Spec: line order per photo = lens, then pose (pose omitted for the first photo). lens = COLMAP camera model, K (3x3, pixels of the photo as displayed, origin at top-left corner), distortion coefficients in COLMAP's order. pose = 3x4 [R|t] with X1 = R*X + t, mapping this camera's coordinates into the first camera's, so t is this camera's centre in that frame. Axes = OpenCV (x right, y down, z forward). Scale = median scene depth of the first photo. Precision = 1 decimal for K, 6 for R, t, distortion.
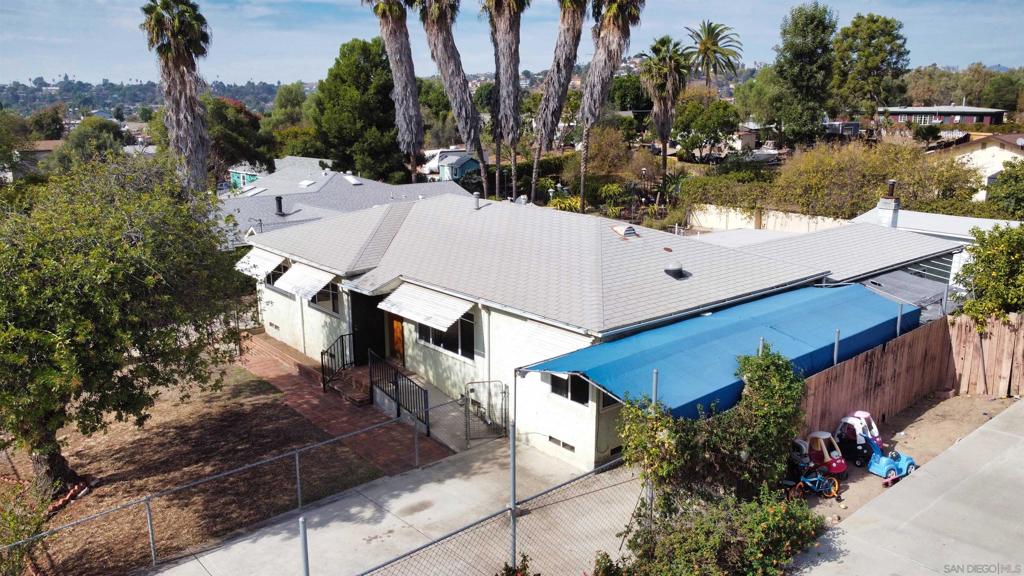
lens RADIAL K [[771.7, 0, 511.5], [0, 771.7, 309.3], [0, 0, 1]] dist [0.050428, -0.000270]
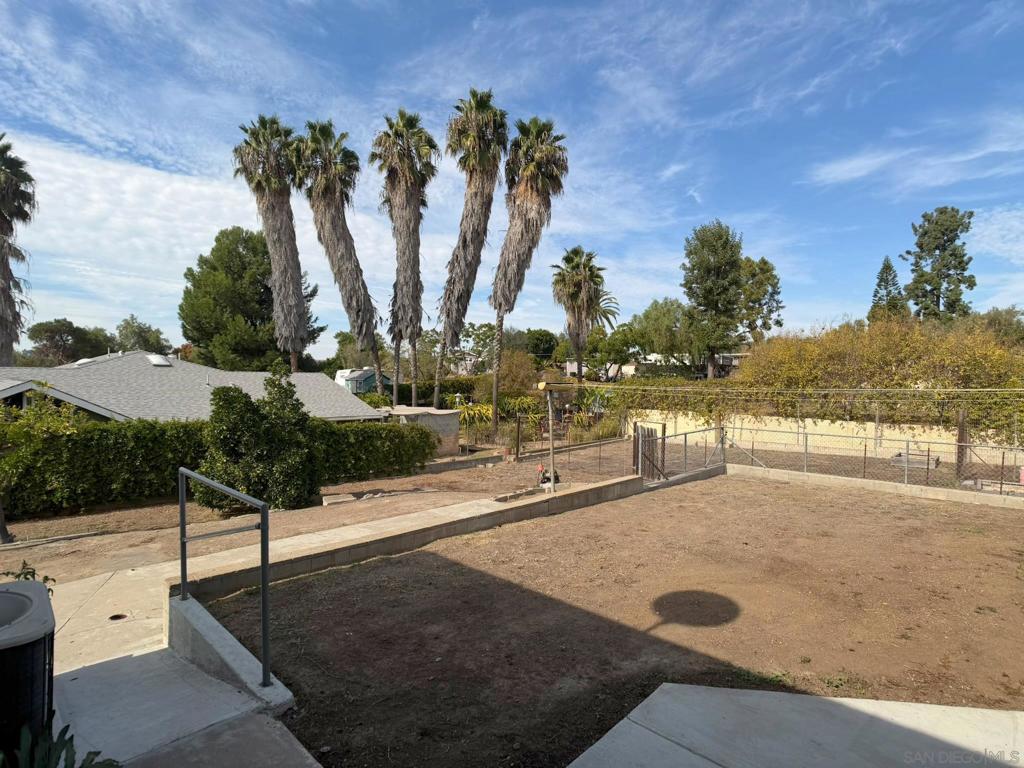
lens RADIAL K [[519.5, 0, 509.3], [0, 519.5, 387.2], [0, 0, 1]] dist [-0.021302, -0.005513]
pose [[0.992400, 0.017849, 0.121752, 0.040138], [0.011444, 0.971750, -0.235733, -0.030323], [-0.122520, 0.235335, 0.964161, 0.466095]]
